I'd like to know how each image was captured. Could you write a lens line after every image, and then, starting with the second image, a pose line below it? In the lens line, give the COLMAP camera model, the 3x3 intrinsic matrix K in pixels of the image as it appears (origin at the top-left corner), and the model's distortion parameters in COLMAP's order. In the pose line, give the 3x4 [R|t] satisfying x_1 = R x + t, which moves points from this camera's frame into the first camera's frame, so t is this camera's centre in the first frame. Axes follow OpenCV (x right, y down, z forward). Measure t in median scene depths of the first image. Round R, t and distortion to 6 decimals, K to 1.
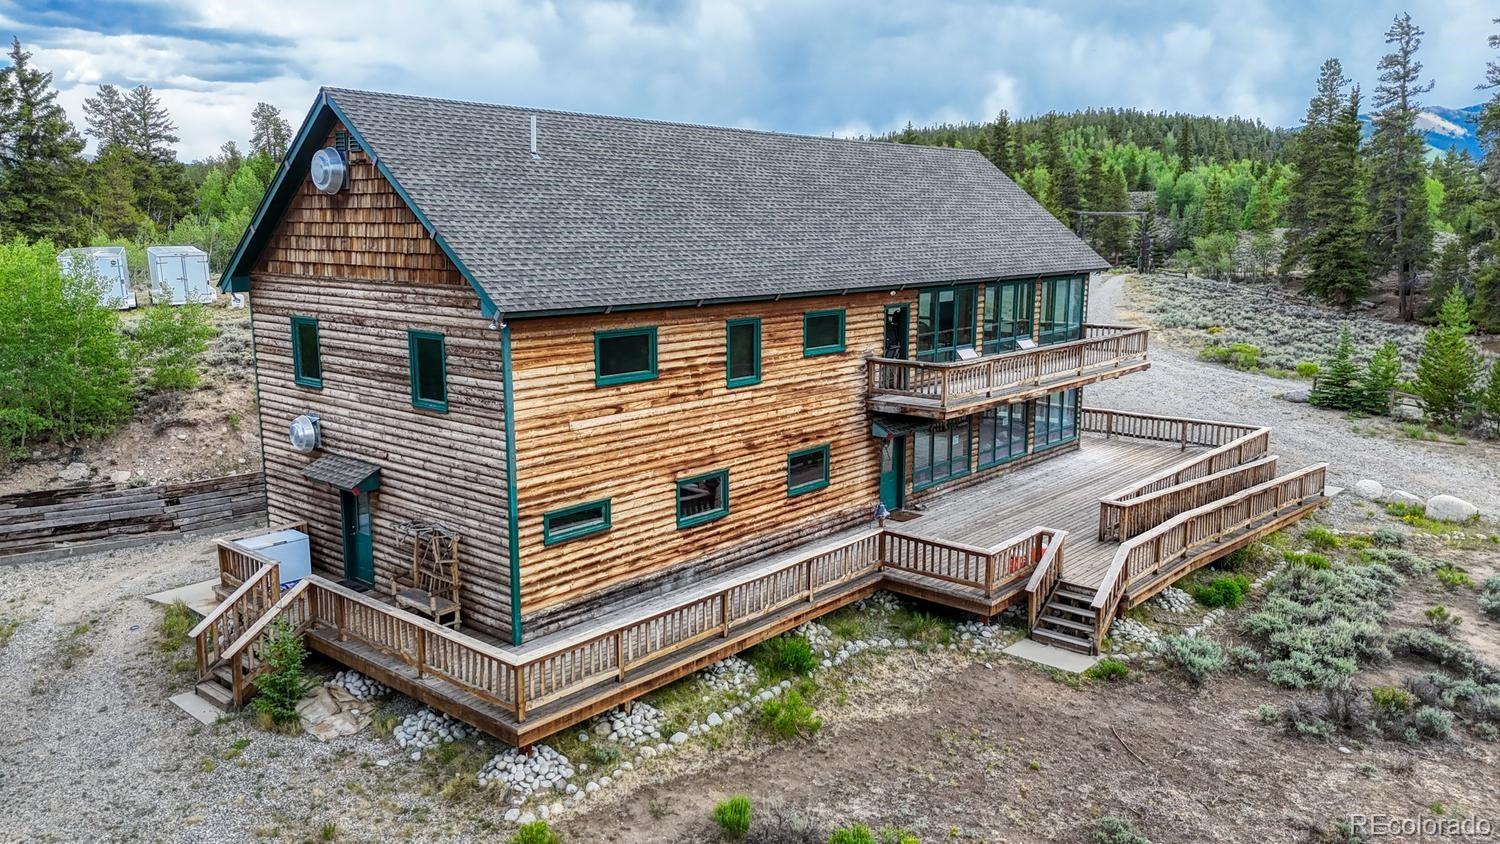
lens RADIAL K [[1095.0, 0, 750.4], [0, 1095.0, 418.3], [0, 0, 1]] dist [0.061087, -0.061049]
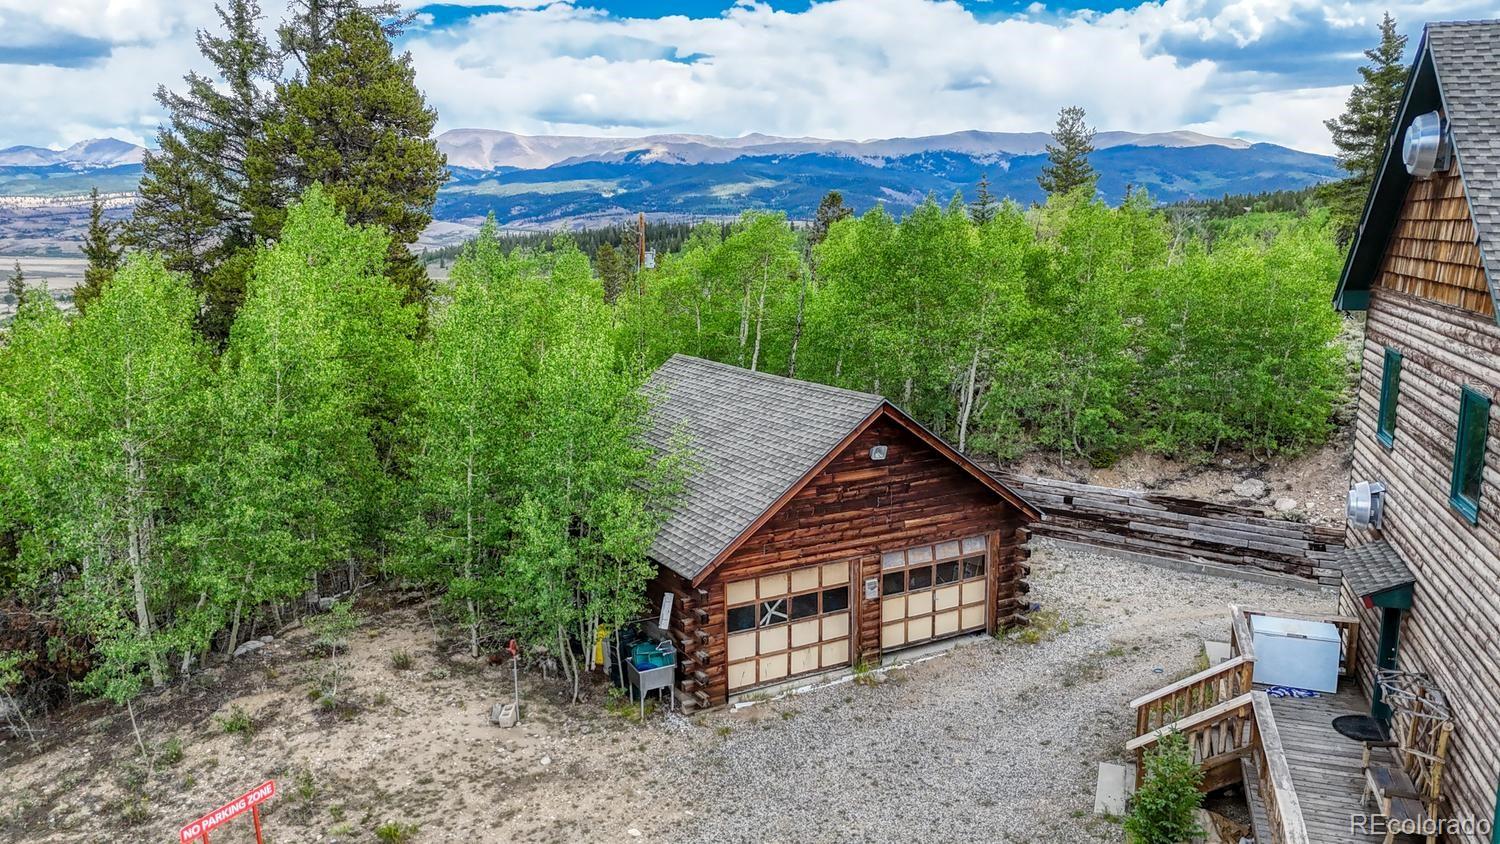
lens RADIAL K [[1095.0, 0, 754.0], [0, 1095.0, 417.6], [0, 0, 1]] dist [0.061087, -0.061049]
pose [[0.372657, 0.158050, -0.914411, 0.114838], [-0.160869, 0.981472, 0.104081, -0.055296], [0.913919, 0.108314, 0.391178, 0.326623]]
